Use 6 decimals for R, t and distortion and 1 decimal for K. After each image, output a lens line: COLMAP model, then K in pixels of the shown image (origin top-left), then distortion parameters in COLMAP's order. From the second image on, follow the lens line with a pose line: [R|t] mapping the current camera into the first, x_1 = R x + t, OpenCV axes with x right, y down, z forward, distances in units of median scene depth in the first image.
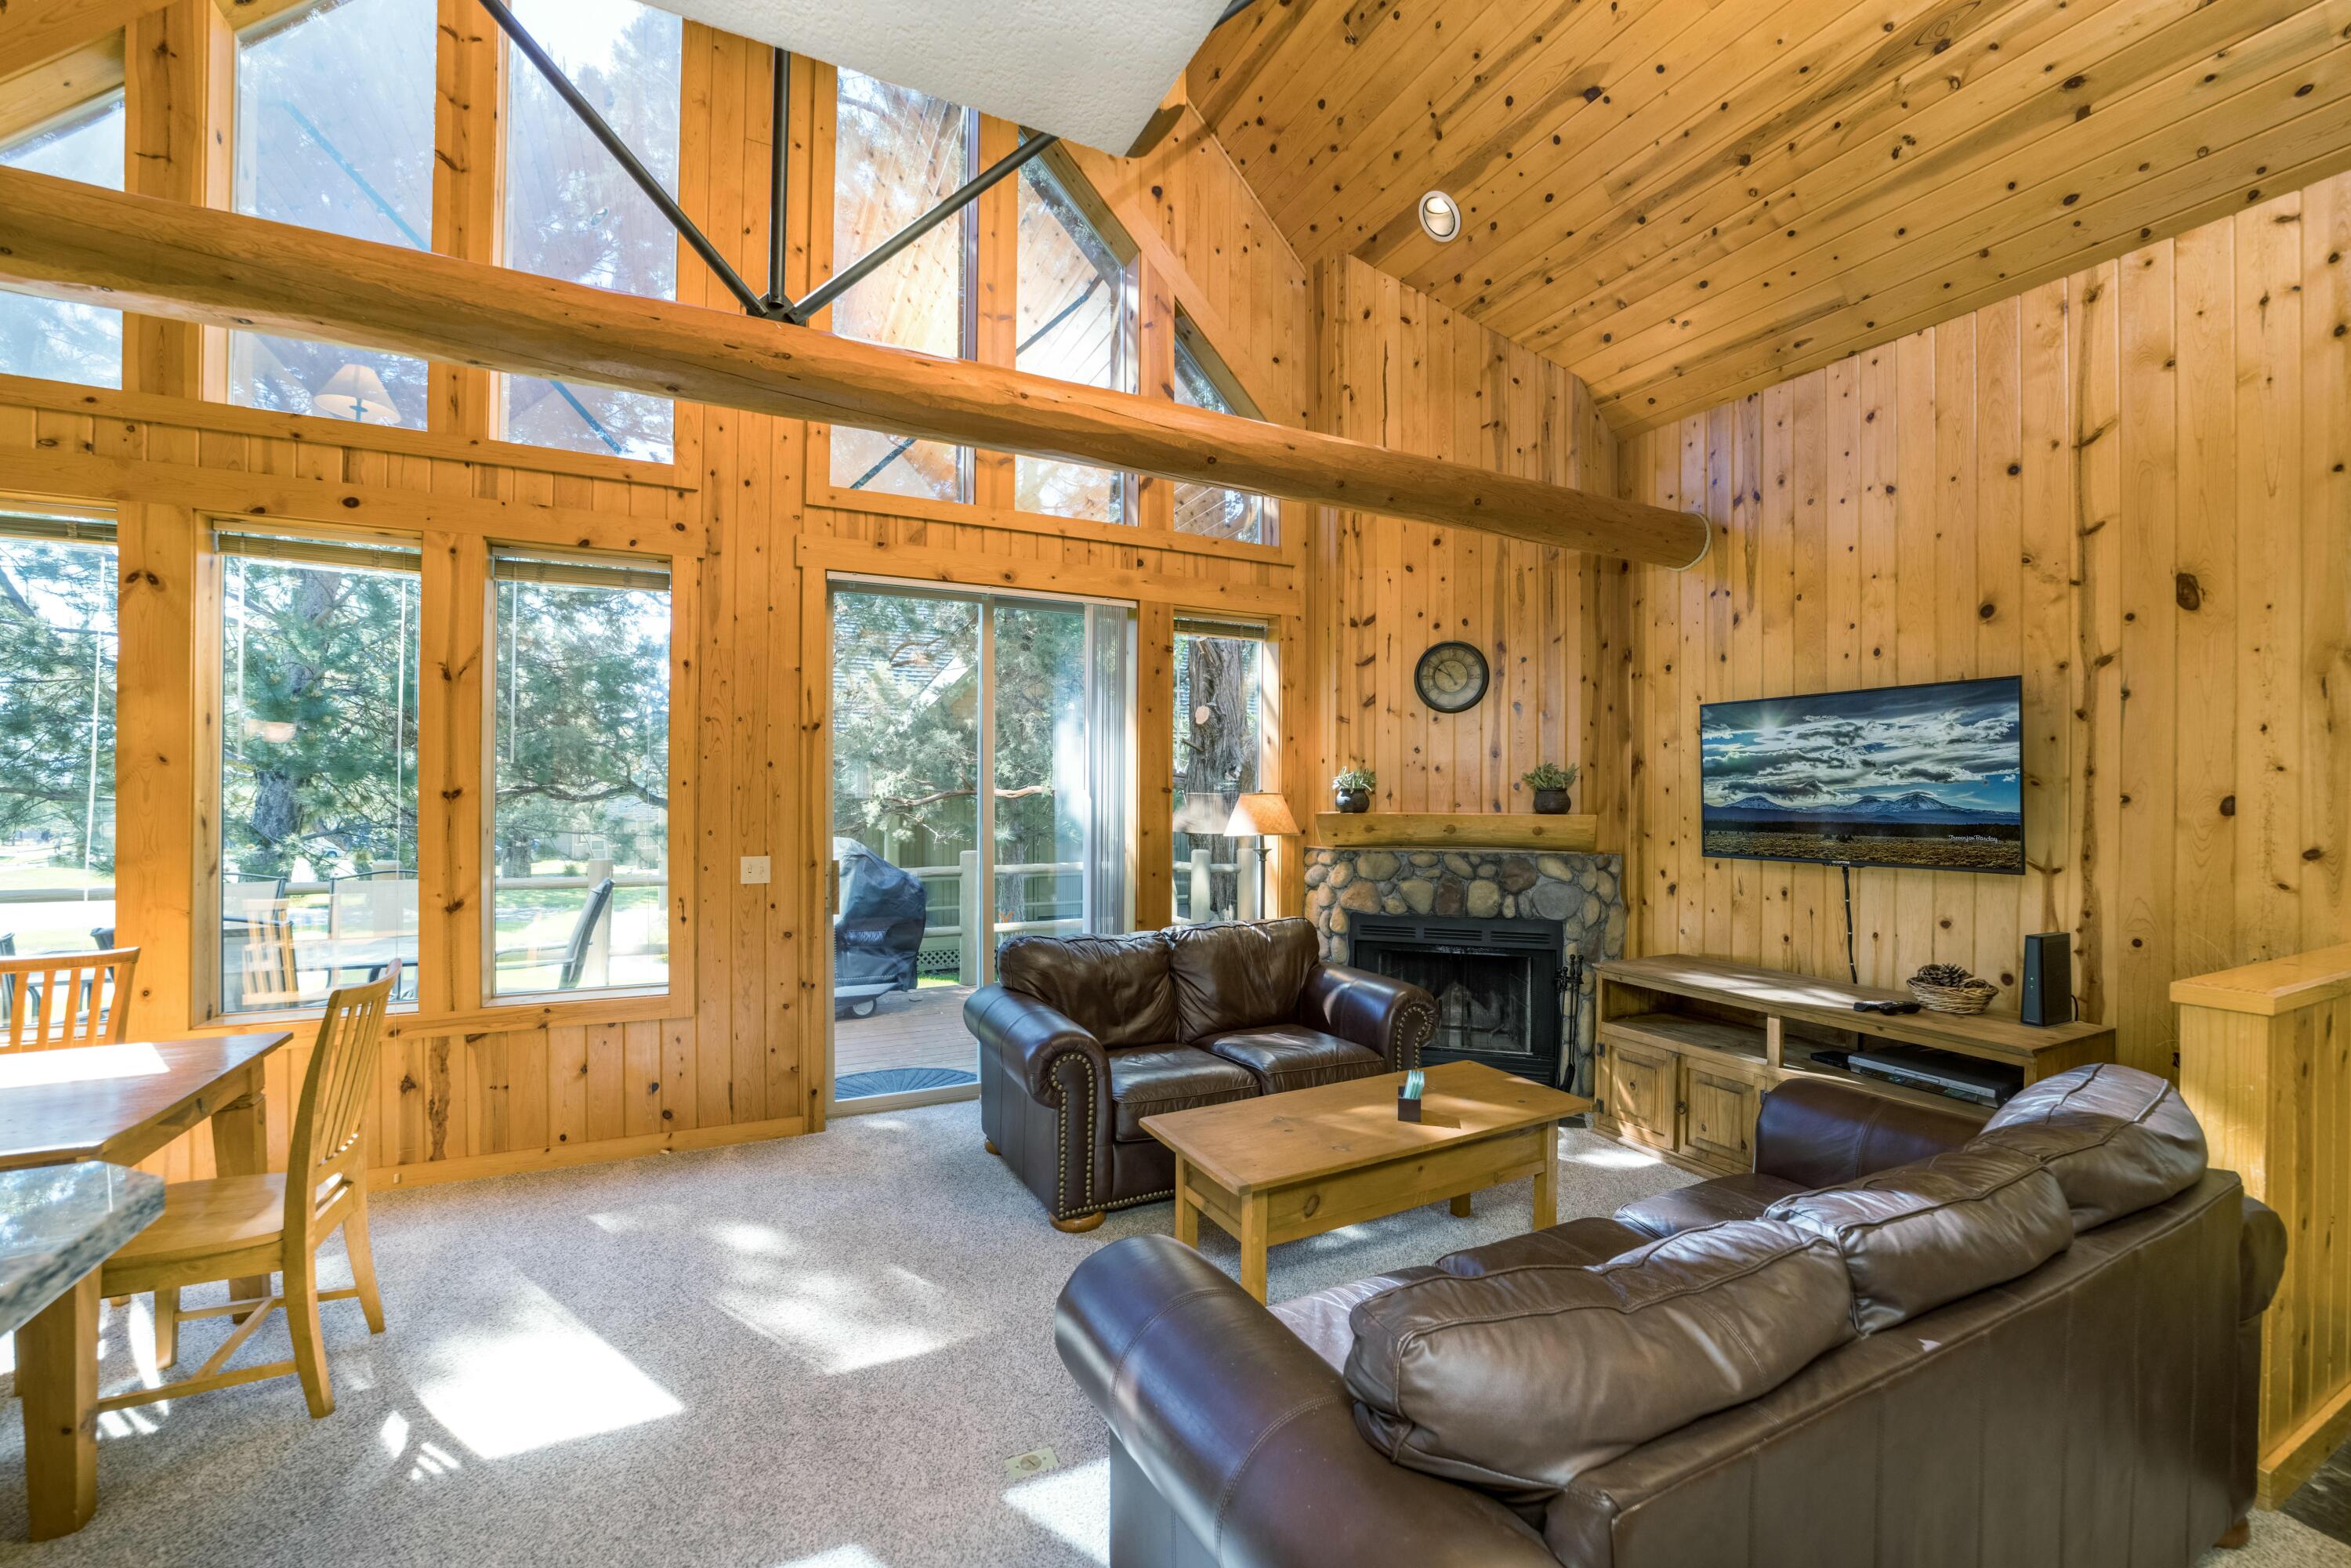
lens RADIAL K [[950.0, 0, 1178.3], [0, 950.0, 785.9], [0, 0, 1]] dist [-0.044956, 0.012378]
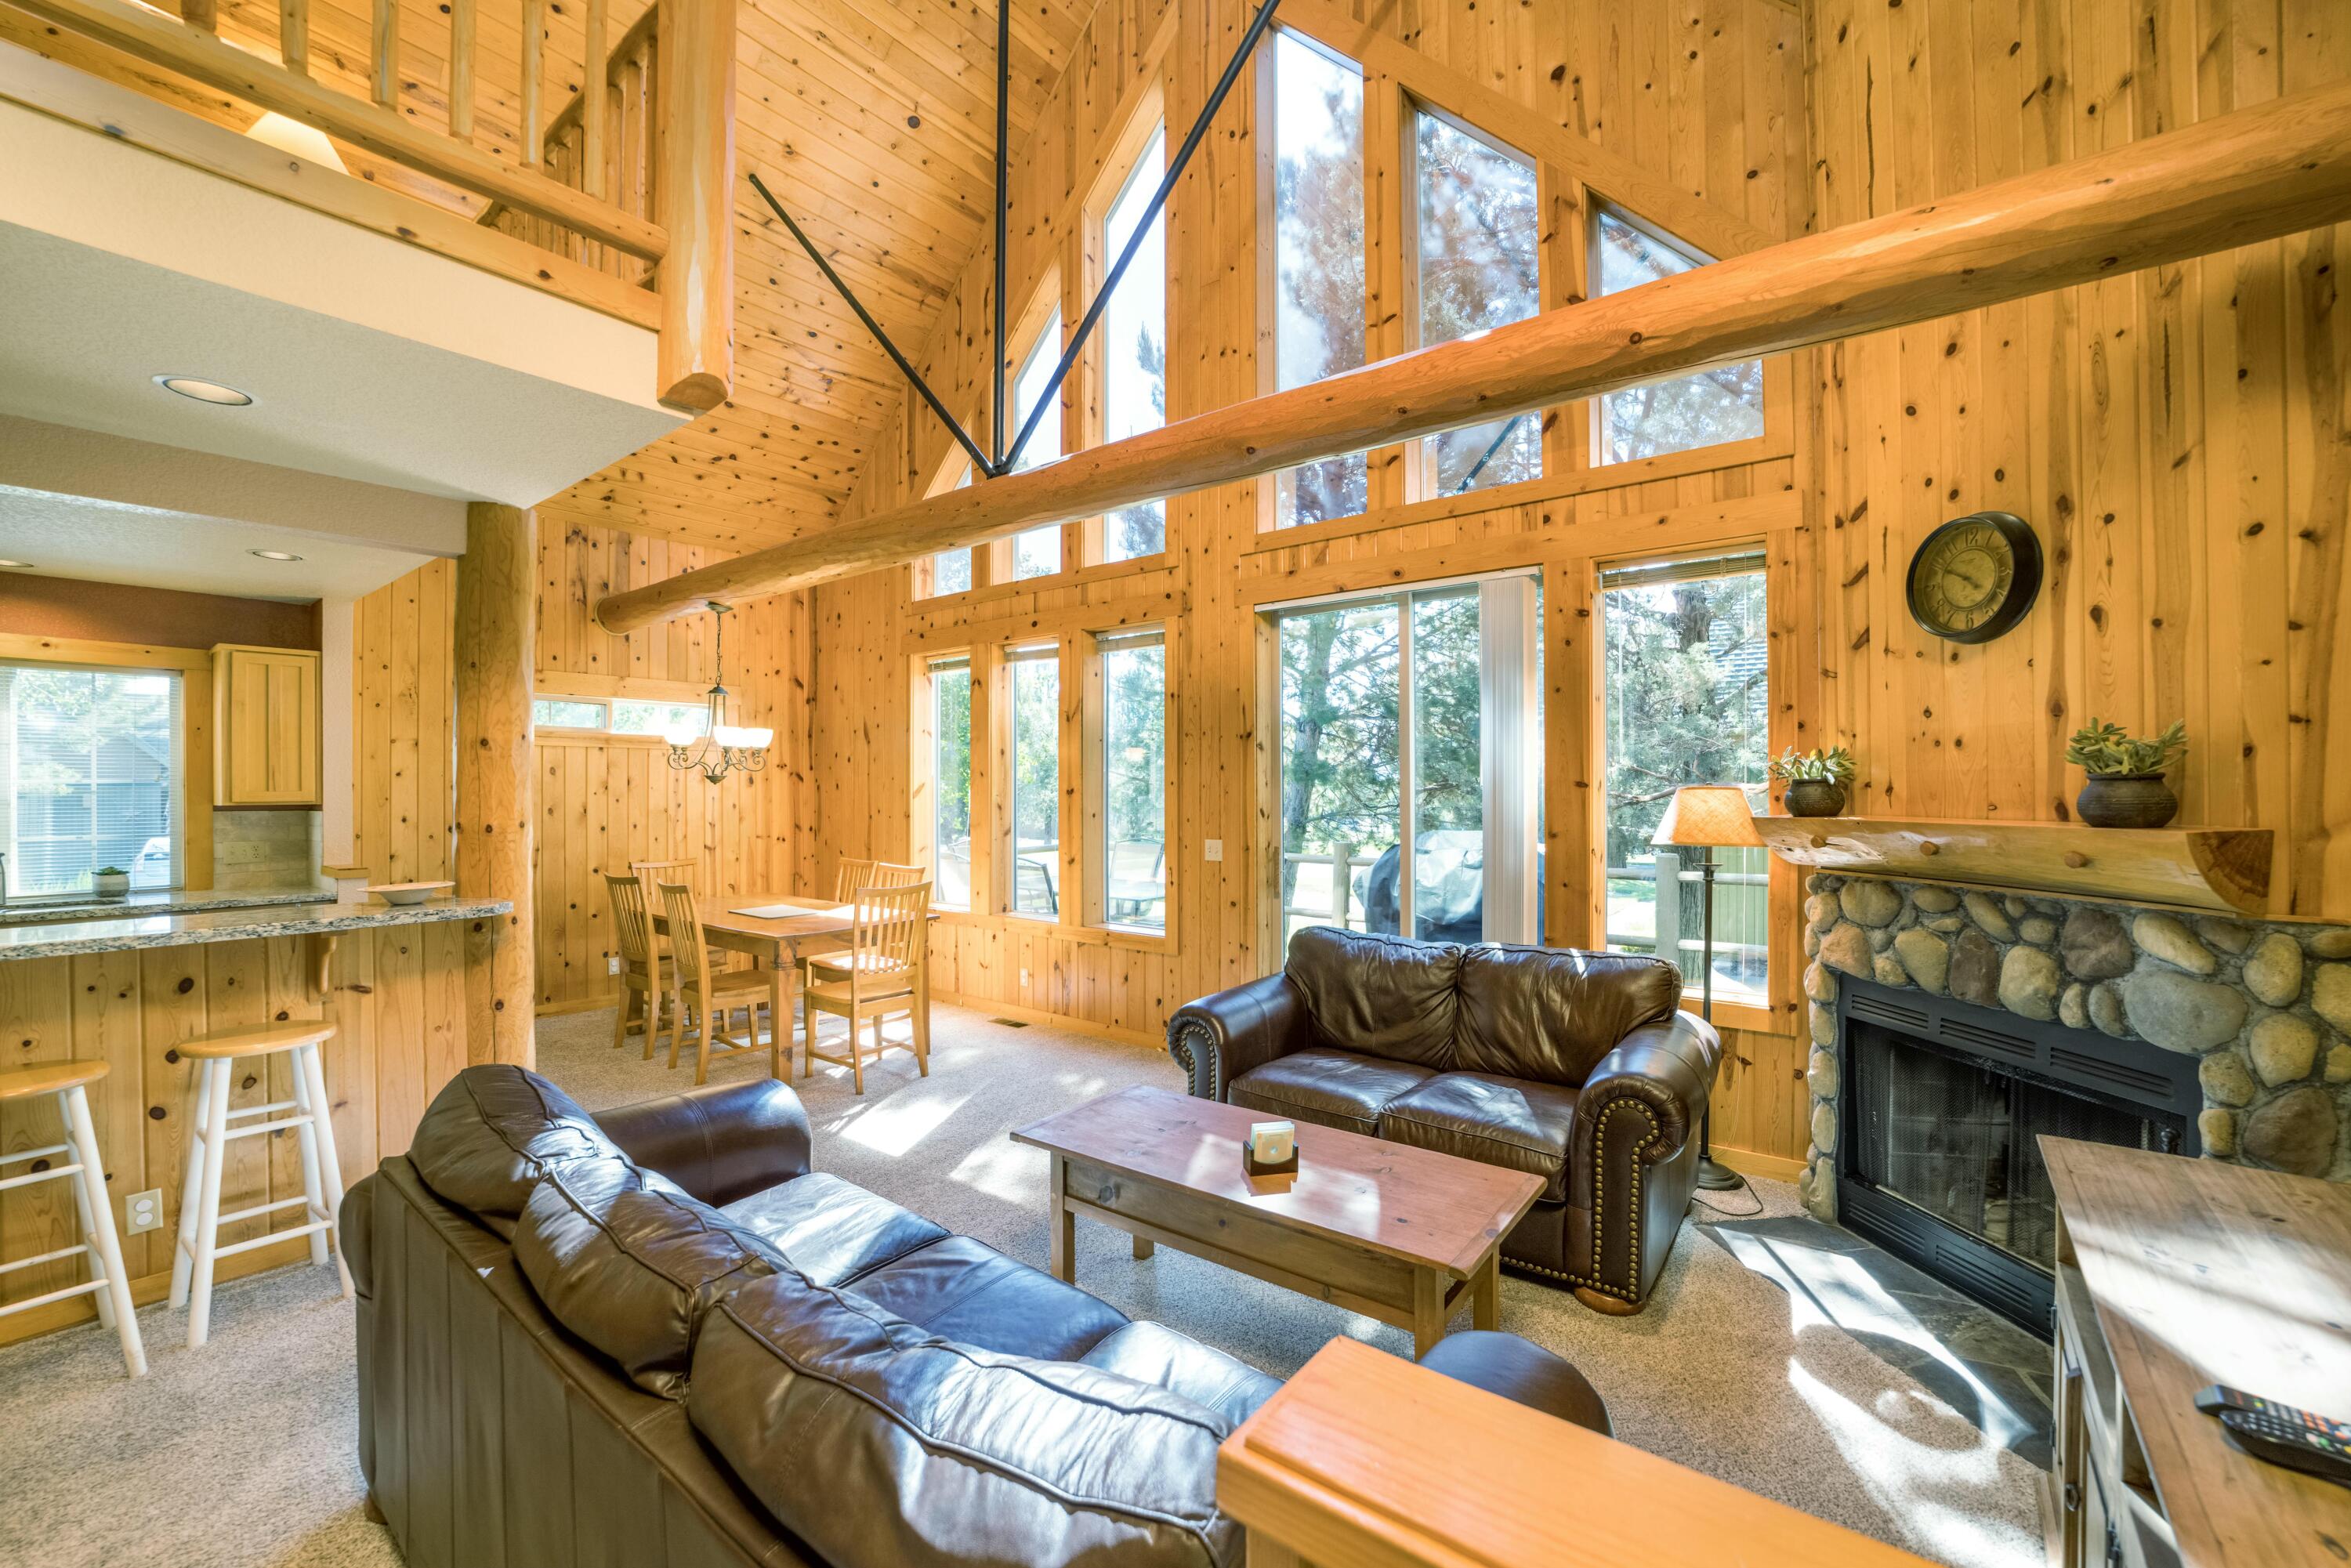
lens RADIAL K [[950.0, 0, 1178.3], [0, 950.0, 785.9], [0, 0, 1]] dist [-0.044956, 0.012378]
pose [[0.428663, -0.006401, -0.903442, 0.719325], [0.011742, 0.999930, -0.001514, 0.003341], [0.903388, -0.009960, 0.428708, 0.415627]]
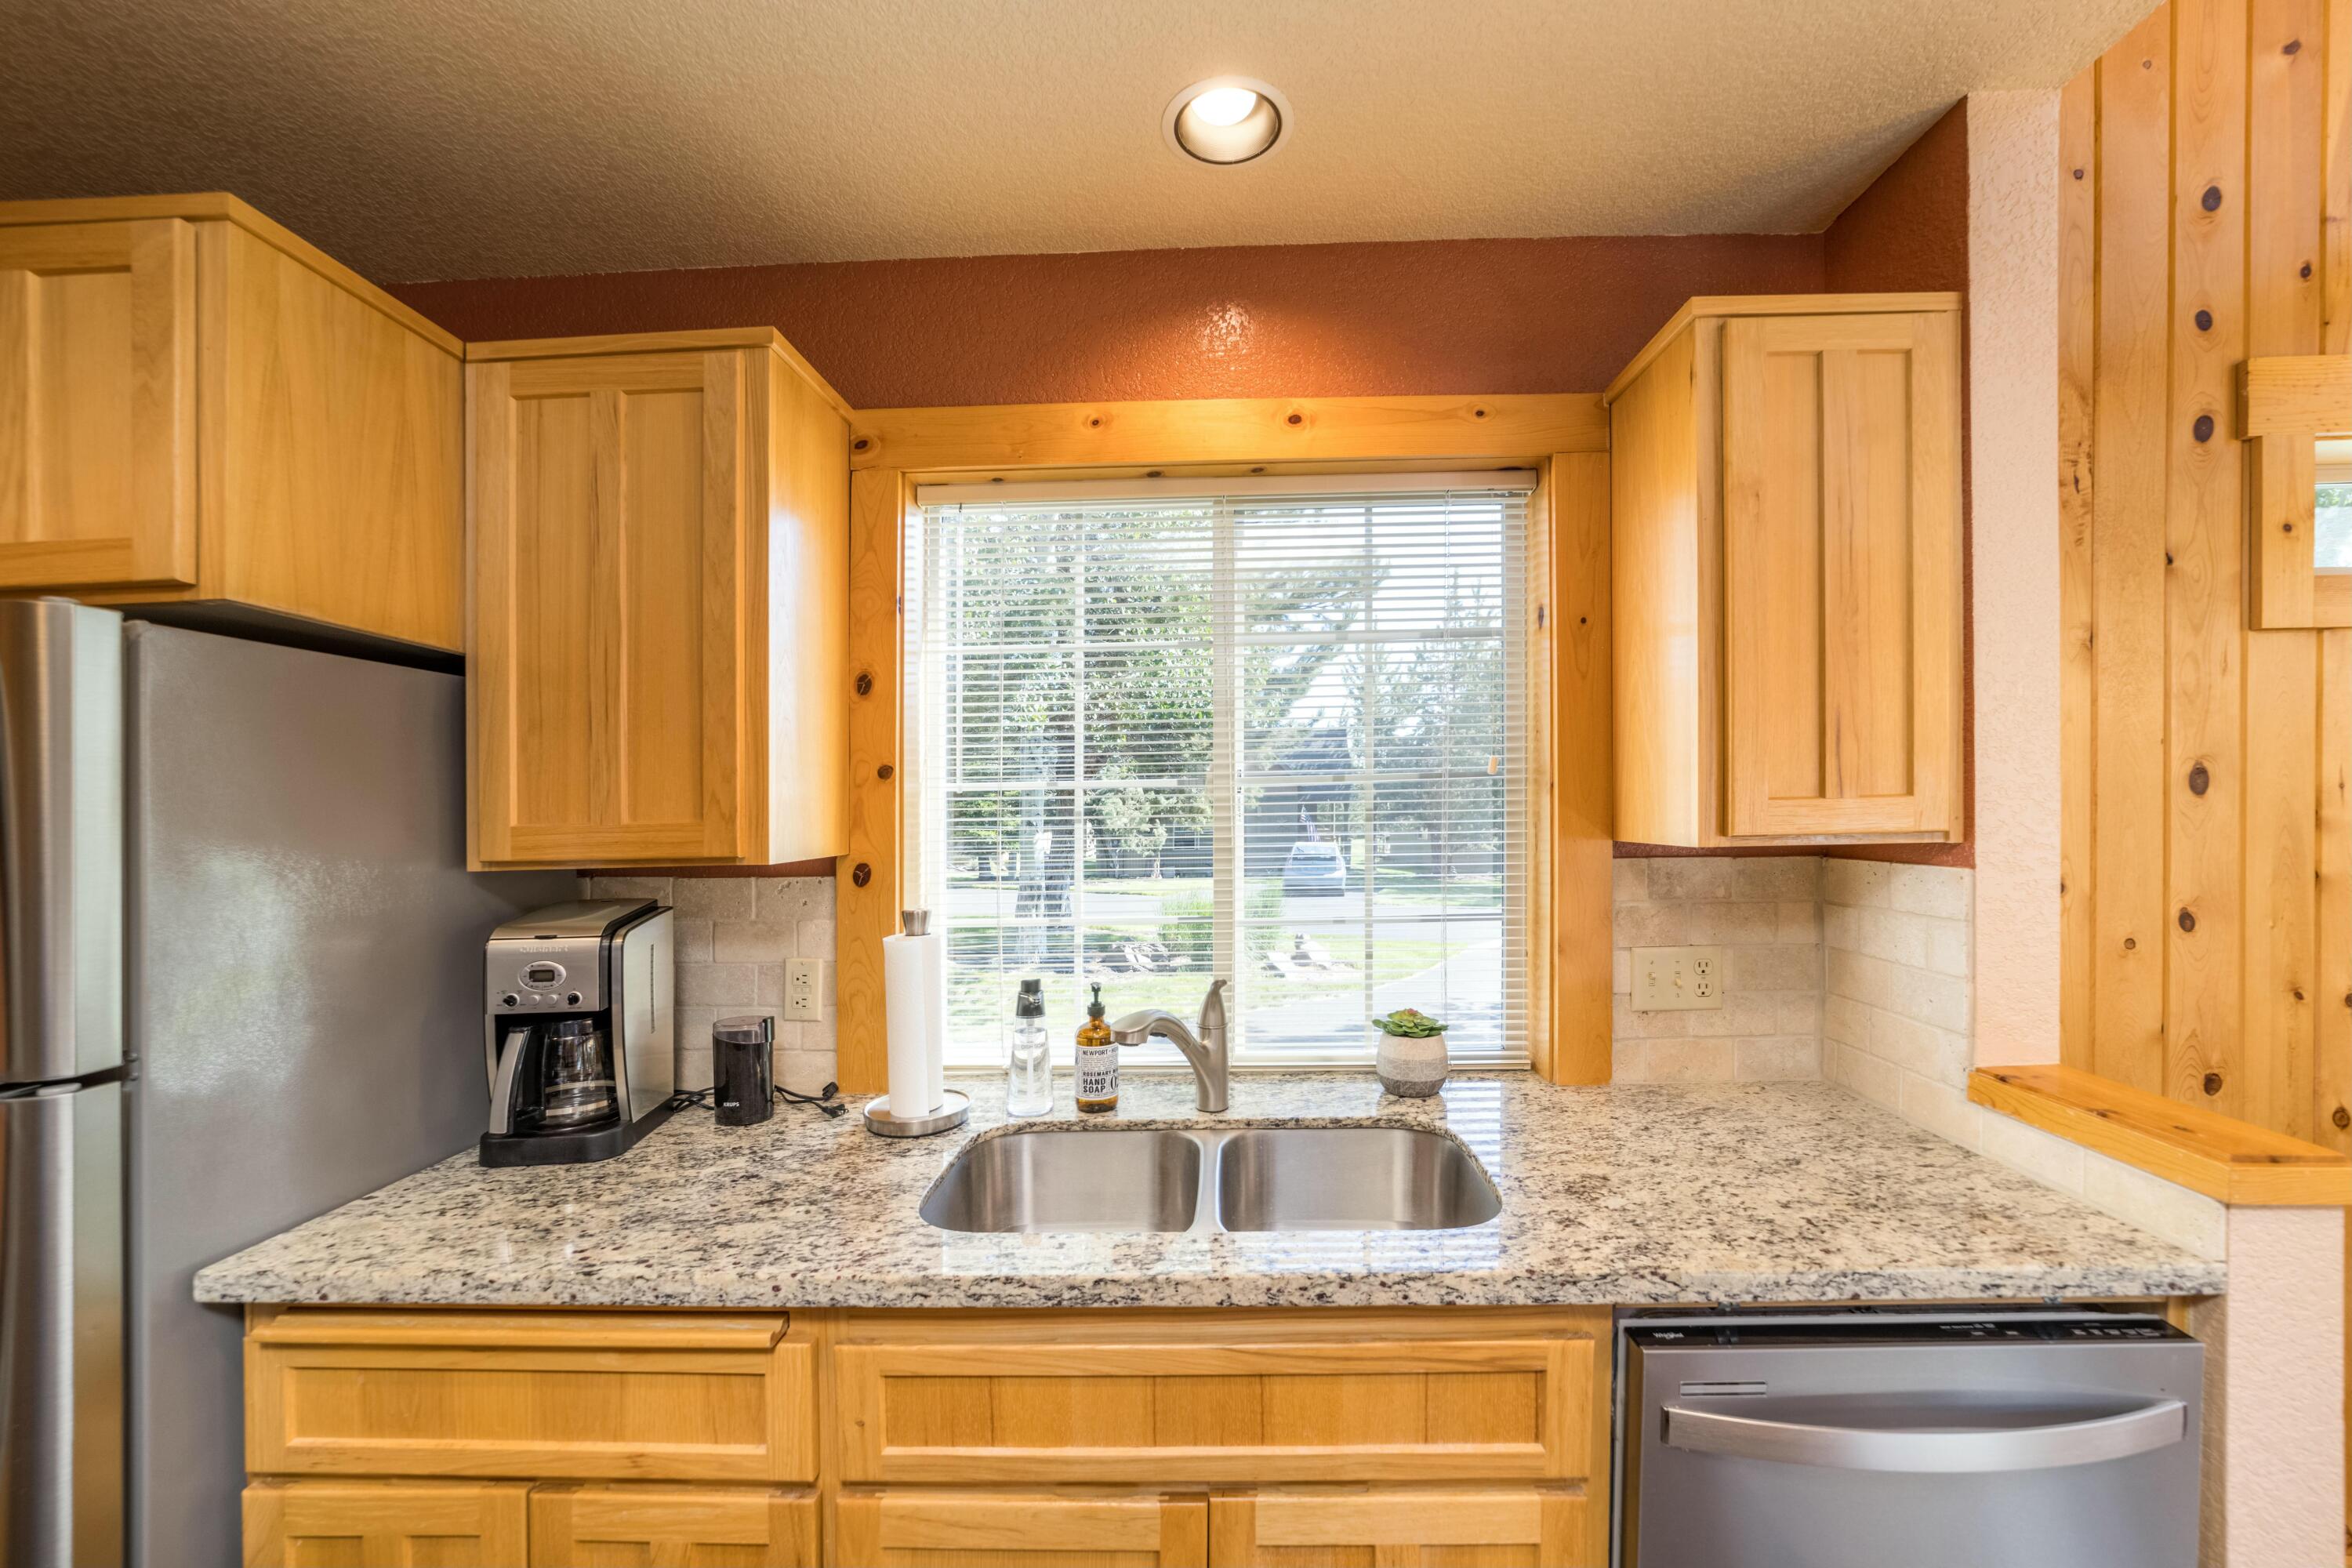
lens RADIAL K [[929.2, 0, 1205.3], [0, 929.2, 801.6], [0, 0, 1]] dist [-0.012663, 0.000744]
pose [[-0.473798, 0.002401, -0.880630, -0.493273], [0.023332, 0.999679, -0.009828, -0.006451], [0.880324, -0.025203, -0.473702, -0.196226]]
